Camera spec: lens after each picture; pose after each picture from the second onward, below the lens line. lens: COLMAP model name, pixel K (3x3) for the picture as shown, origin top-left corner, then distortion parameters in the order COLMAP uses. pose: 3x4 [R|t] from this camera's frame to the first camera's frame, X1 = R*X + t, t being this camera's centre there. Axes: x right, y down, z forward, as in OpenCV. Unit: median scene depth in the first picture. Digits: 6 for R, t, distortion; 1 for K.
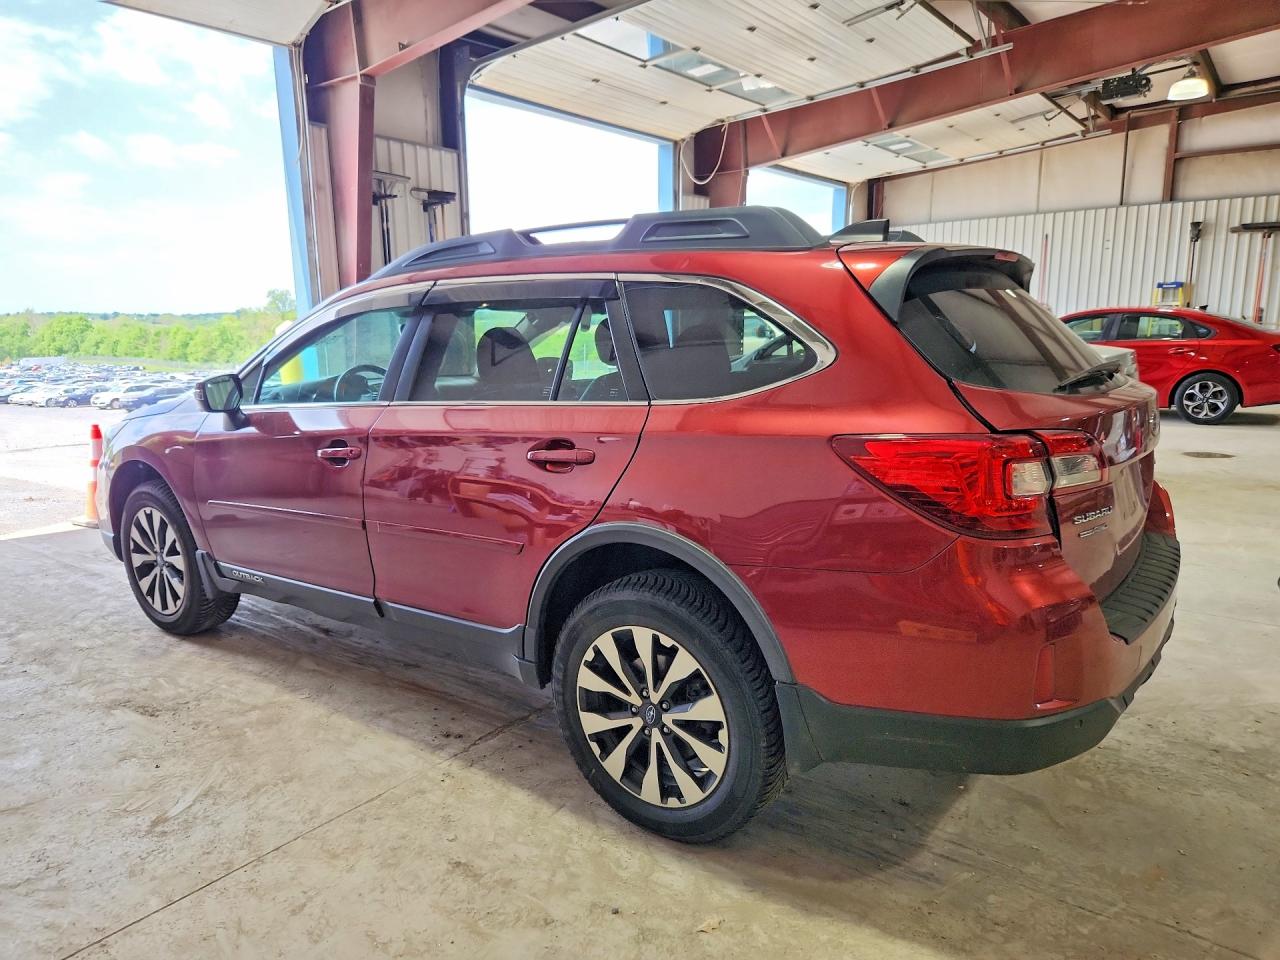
lens RADIAL K [[886.5, 0, 633.6], [0, 886.5, 476.1], [0, 0, 1]] dist [0.048795, -0.040684]
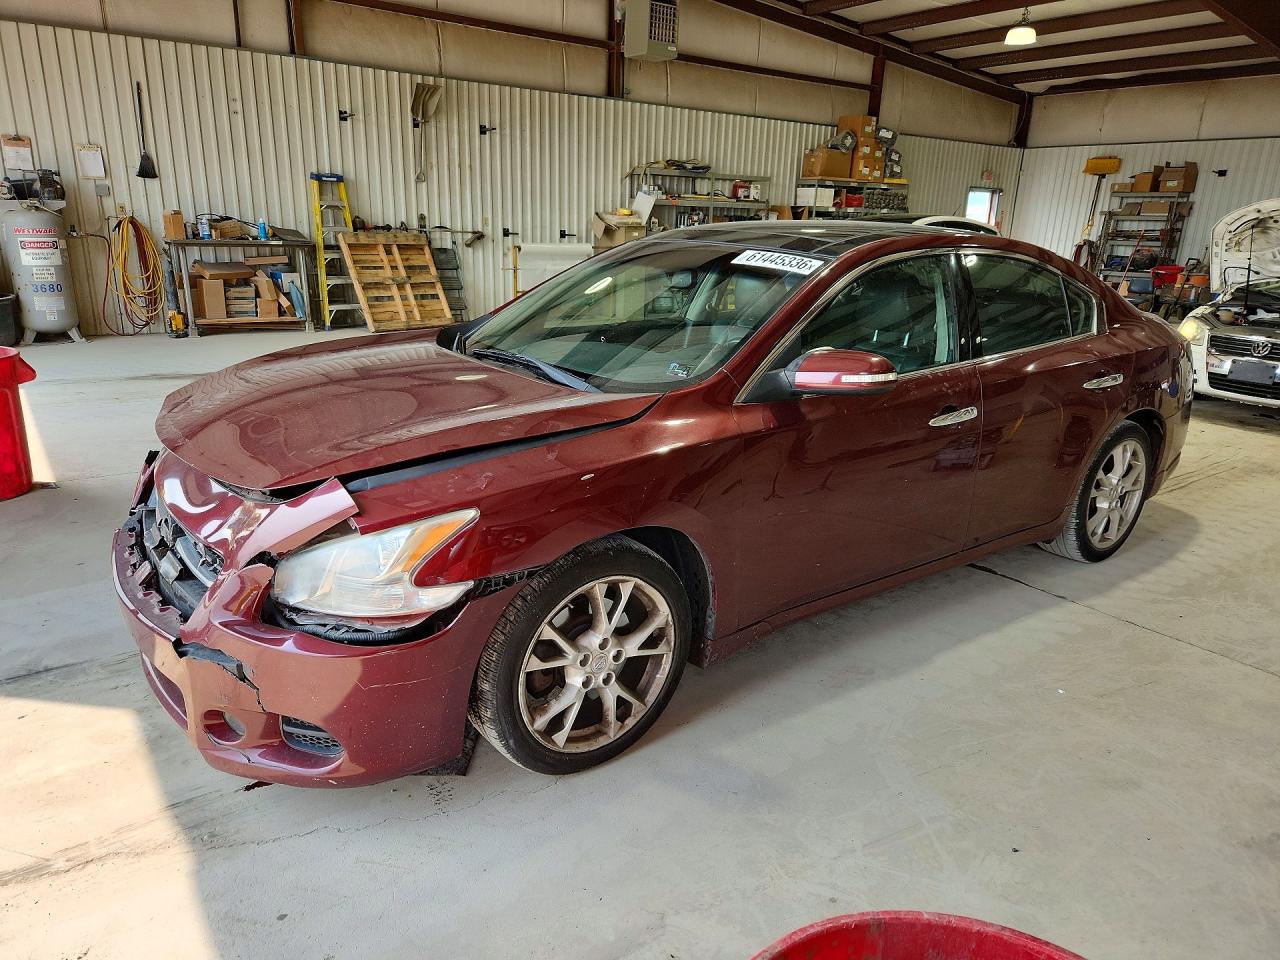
lens RADIAL K [[870.6, 0, 645.1], [0, 870.6, 488.3], [0, 0, 1]] dist [0.058984, -0.043337]
pose [[0.262210, -0.266434, 0.927501, -0.194145], [0.132146, 0.961990, 0.238983, -0.236380], [-0.955920, 0.059902, 0.287451, 1.253387]]
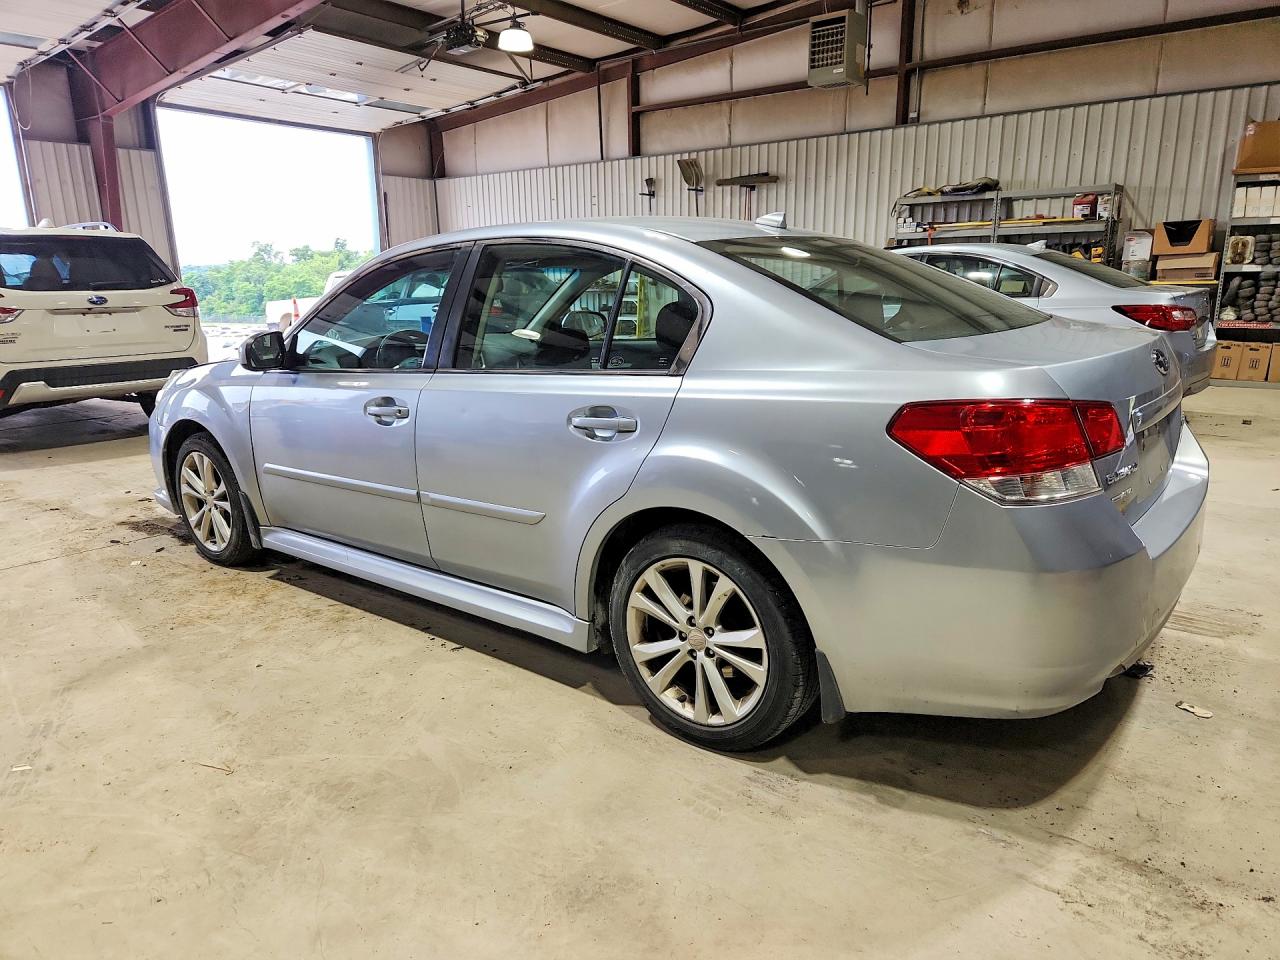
lens RADIAL K [[863.2, 0, 633.0], [0, 863.2, 475.4], [0, 0, 1]] dist [0.061992, -0.044493]
pose [[0.999995, 0.002035, 0.002413, 1.349587], [-0.002168, 0.998382, 0.056818, -0.007787], [-0.002293, -0.056823, 0.998382, 0.007887]]
